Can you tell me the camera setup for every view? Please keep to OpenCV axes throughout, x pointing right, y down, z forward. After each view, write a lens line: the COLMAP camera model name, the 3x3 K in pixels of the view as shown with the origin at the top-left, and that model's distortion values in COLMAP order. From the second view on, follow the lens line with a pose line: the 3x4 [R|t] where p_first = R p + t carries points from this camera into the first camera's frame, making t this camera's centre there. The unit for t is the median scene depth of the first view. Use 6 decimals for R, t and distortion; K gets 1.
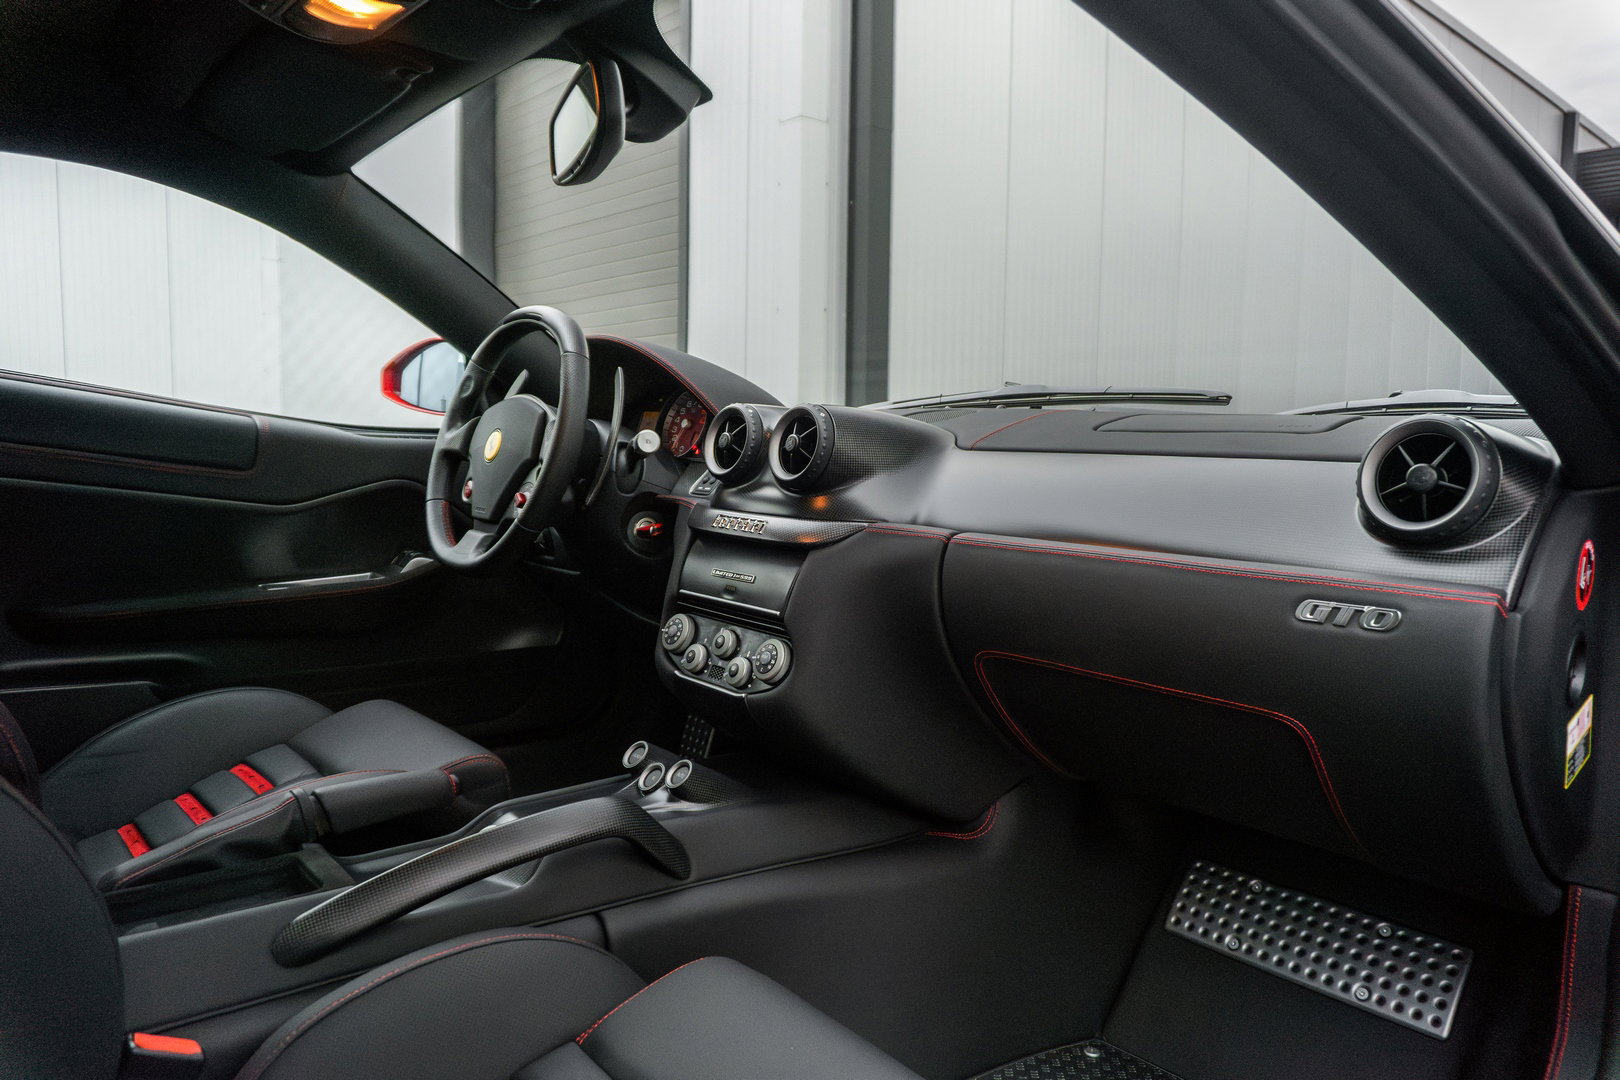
lens RADIAL K [[1068.5, 0, 810.0], [0, 1068.5, 540.0], [0, 0, 1]] dist [-0.031511, -0.001642]
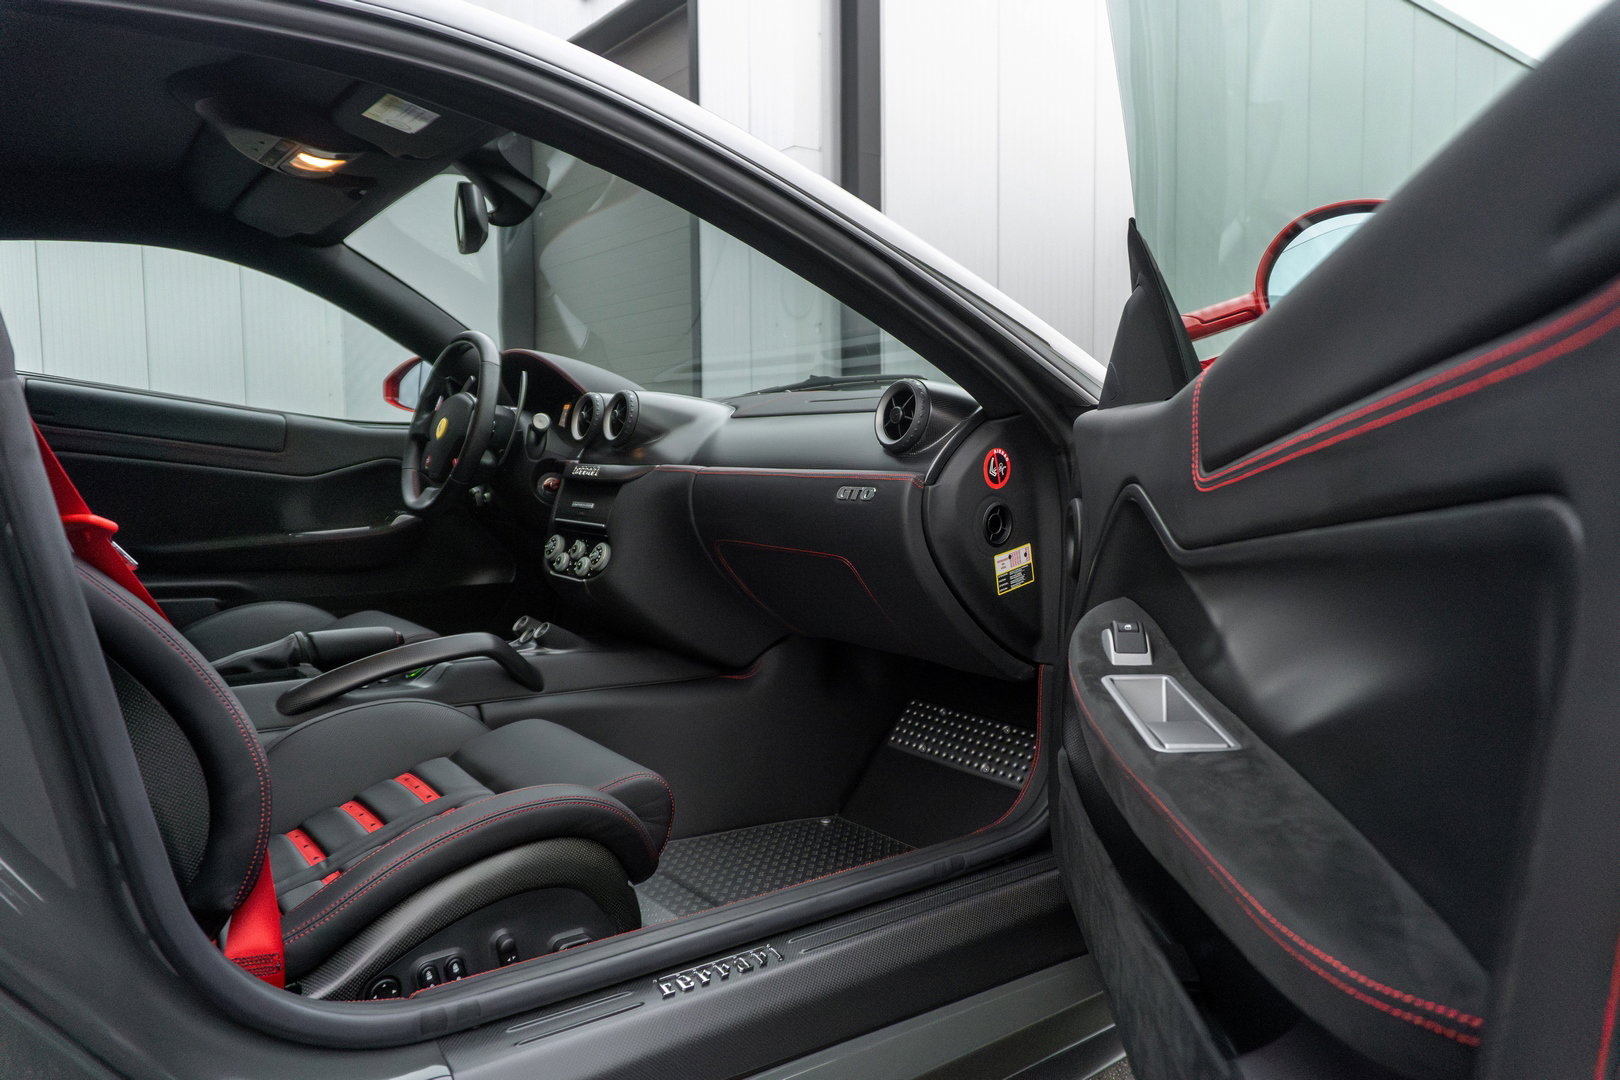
lens RADIAL K [[1068.5, 0, 810.0], [0, 1068.5, 540.0], [0, 0, 1]] dist [-0.031511, -0.001642]
pose [[0.998395, -0.018859, -0.053406, 0.320890], [0.018297, 0.999772, -0.010992, 0.102138], [0.053602, 0.009997, 0.998512, -0.482169]]
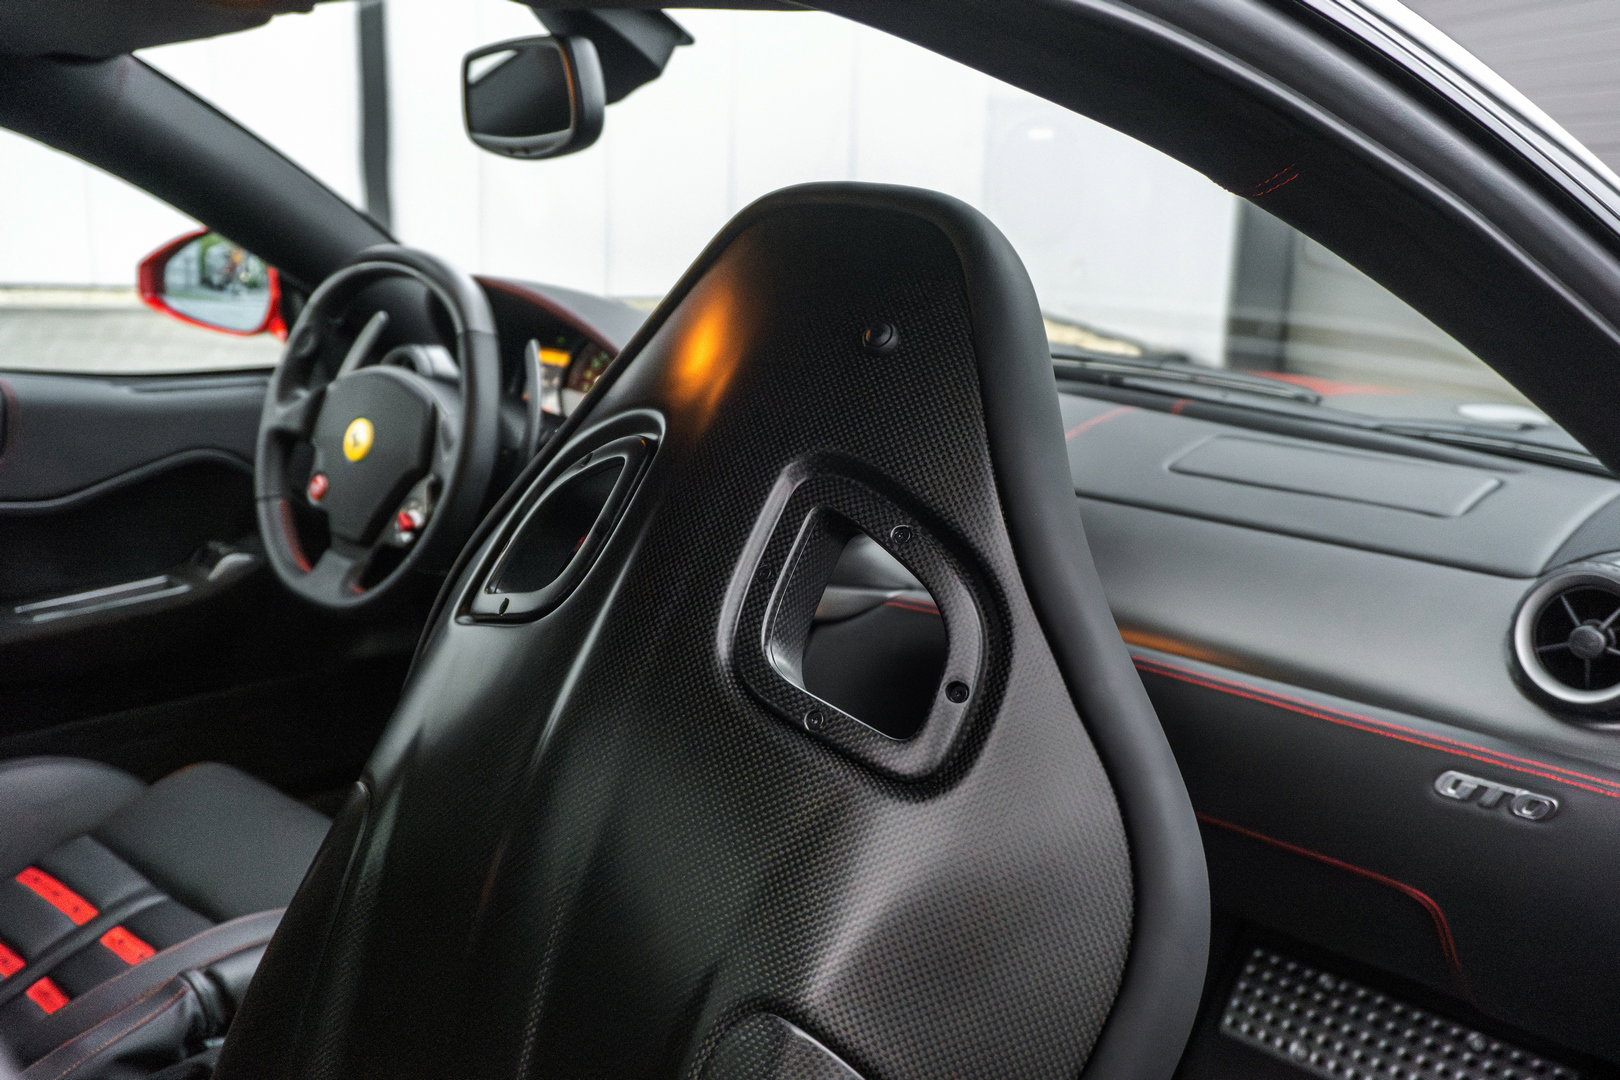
lens RADIAL K [[1478.0, 0, 810.0], [0, 1478.0, 540.0], [0, 0, 1]] dist [-0.003421, -0.003637]
pose [[0.993422, -0.016227, 0.113352, -0.119797], [0.000269, 0.990236, 0.139400, -0.190856], [-0.114508, -0.138453, 0.983727, -0.069593]]
